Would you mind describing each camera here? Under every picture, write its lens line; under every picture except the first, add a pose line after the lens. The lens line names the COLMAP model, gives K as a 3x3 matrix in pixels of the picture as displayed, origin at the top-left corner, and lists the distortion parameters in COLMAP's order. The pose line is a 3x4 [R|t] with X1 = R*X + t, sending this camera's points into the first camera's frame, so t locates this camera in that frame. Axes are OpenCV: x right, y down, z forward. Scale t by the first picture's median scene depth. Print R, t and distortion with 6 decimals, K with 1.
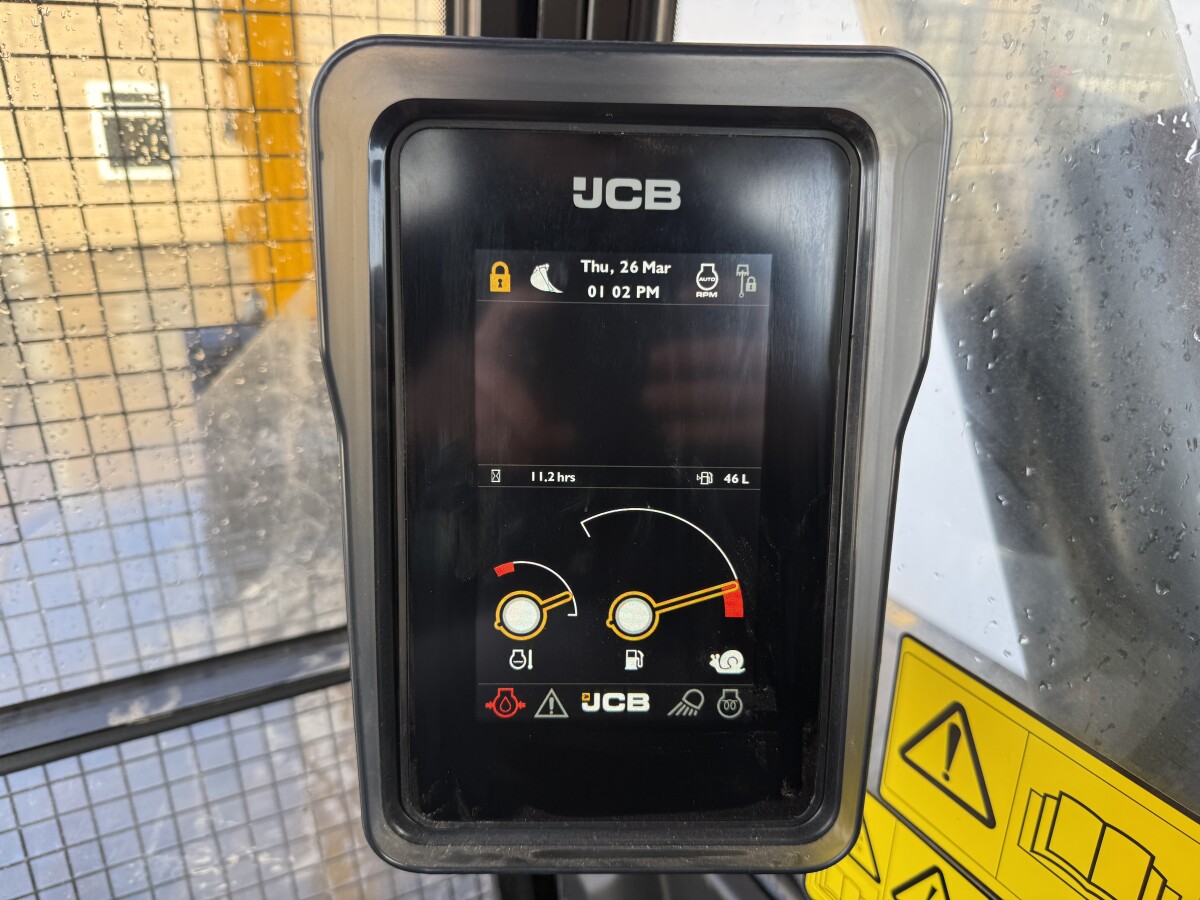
lens RADIAL K [[849.4, 0, 600.0], [0, 849.4, 450.0], [0, 0, 1]] dist [-0.020562, -0.004653]
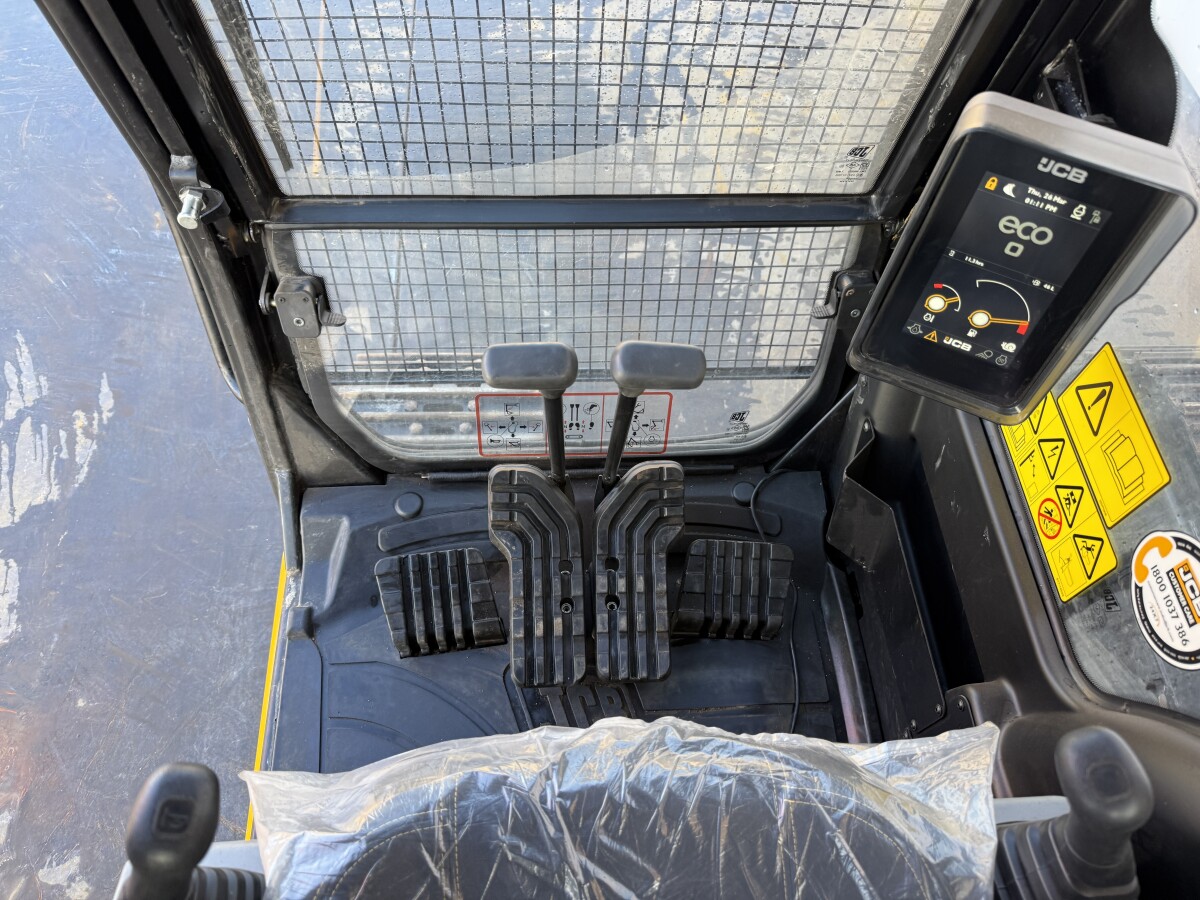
lens RADIAL K [[849.4, 0, 600.0], [0, 849.4, 450.0], [0, 0, 1]] dist [-0.020562, -0.004653]
pose [[0.911176, 0.373171, -0.174648, -0.395991], [-0.185125, 0.749490, 0.635604, -0.875580], [0.368087, -0.546815, 0.752001, -1.470305]]
